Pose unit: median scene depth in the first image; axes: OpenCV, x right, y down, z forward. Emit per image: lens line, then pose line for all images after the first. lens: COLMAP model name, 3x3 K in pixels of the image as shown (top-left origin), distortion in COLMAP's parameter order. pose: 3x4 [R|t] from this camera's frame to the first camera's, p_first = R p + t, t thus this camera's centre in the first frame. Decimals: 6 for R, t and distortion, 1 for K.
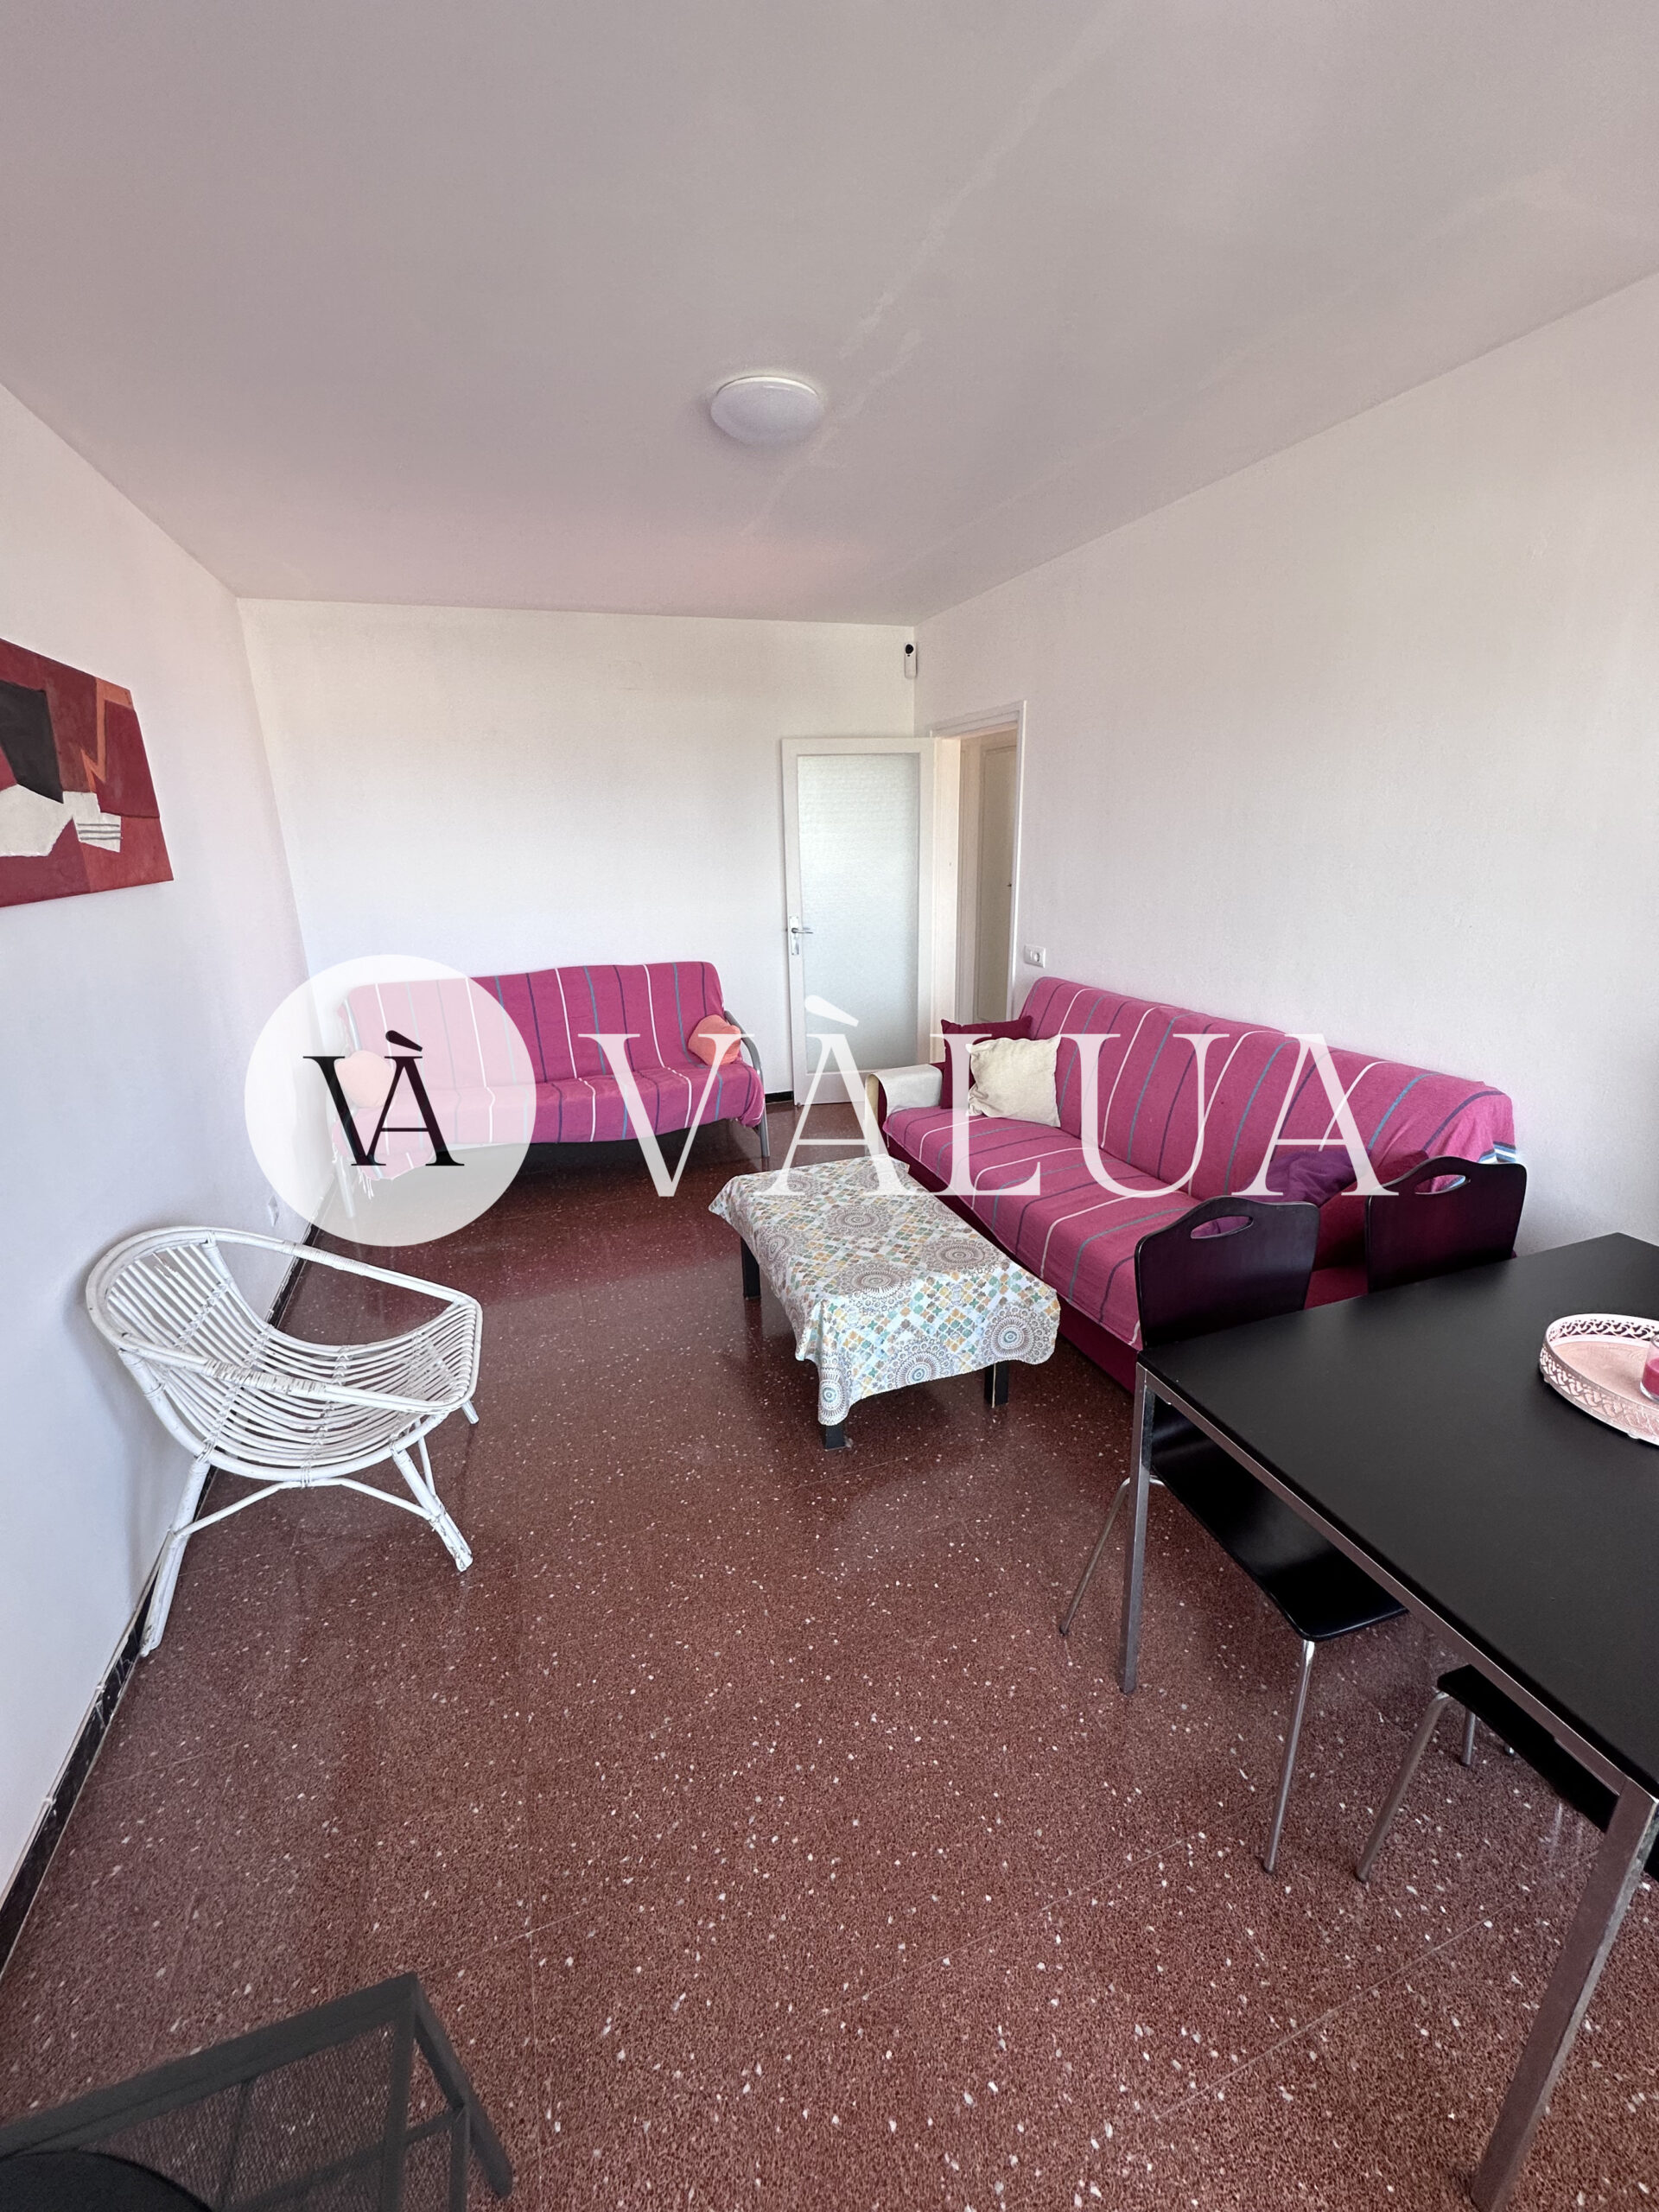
lens RADIAL K [[894.8, 0, 829.5], [0, 894.8, 1106.0], [0, 0, 1]] dist [-0.001450, -0.000663]
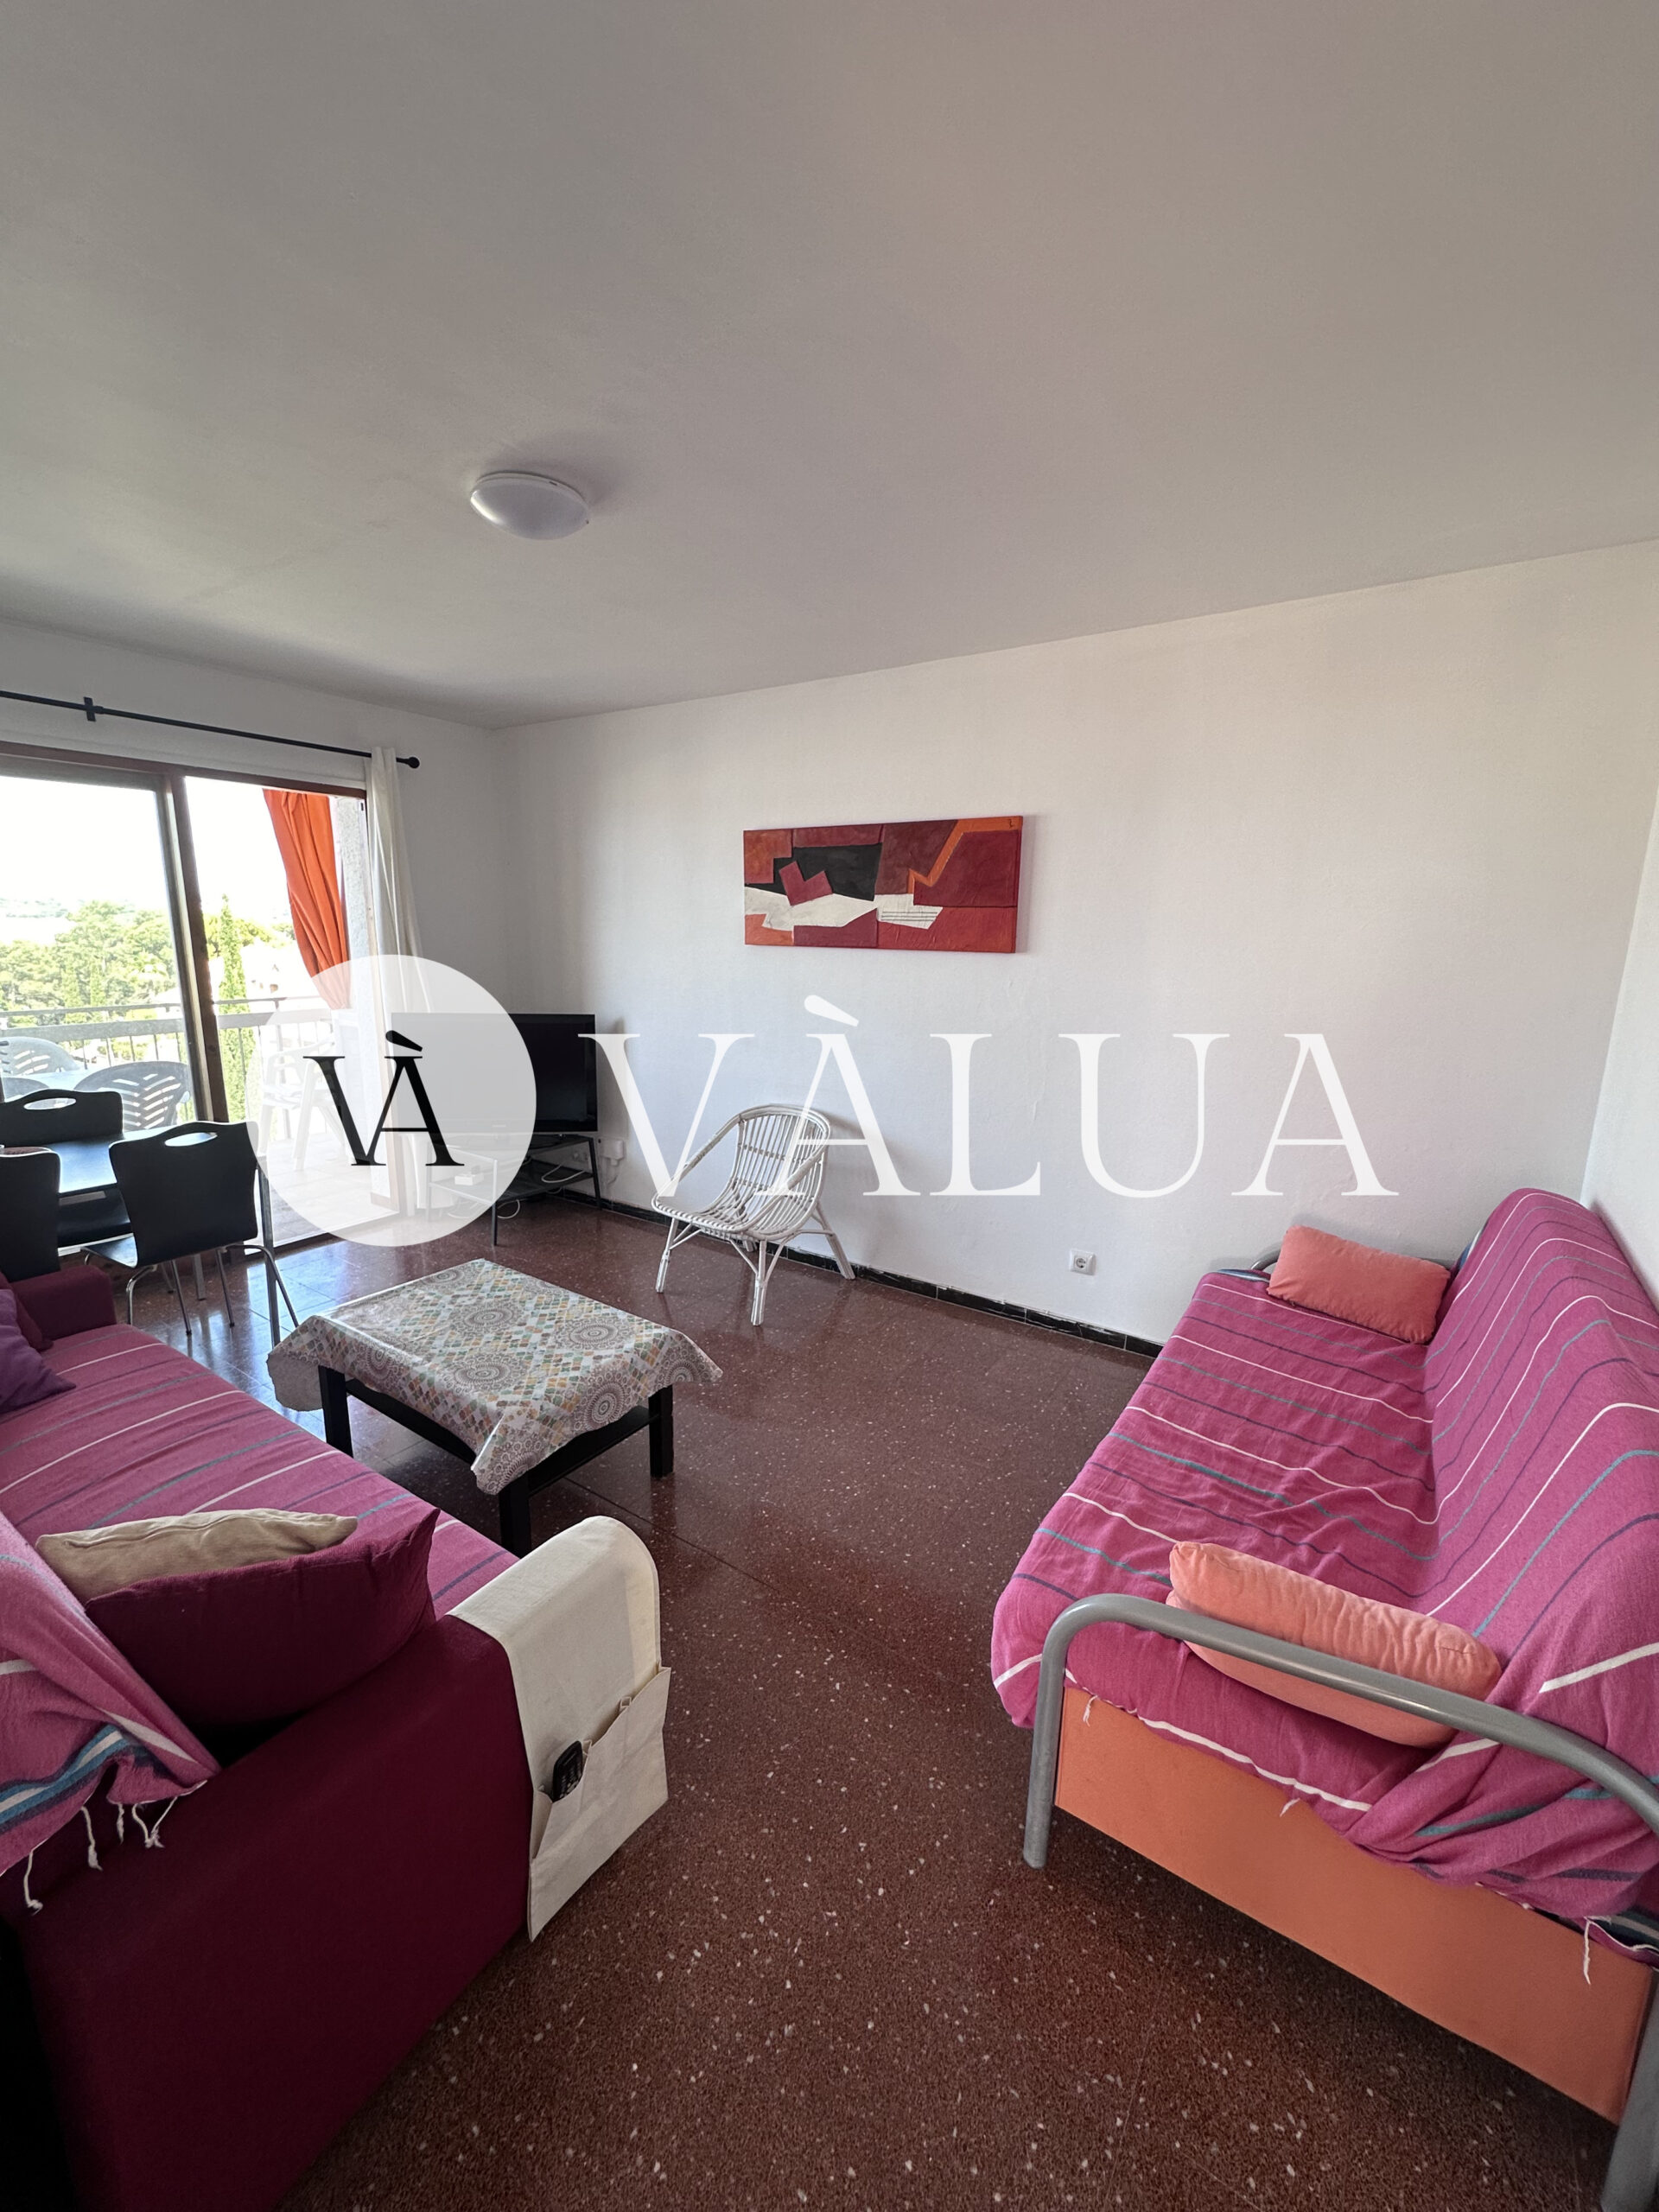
lens RADIAL K [[894.8, 0, 829.5], [0, 894.8, 1106.0], [0, 0, 1]] dist [-0.001450, -0.000663]
pose [[-0.810559, 0.128512, -0.571383, 0.264681], [-0.176411, 0.876739, 0.447446, -0.588702], [0.558455, 0.463480, -0.687978, 1.835521]]
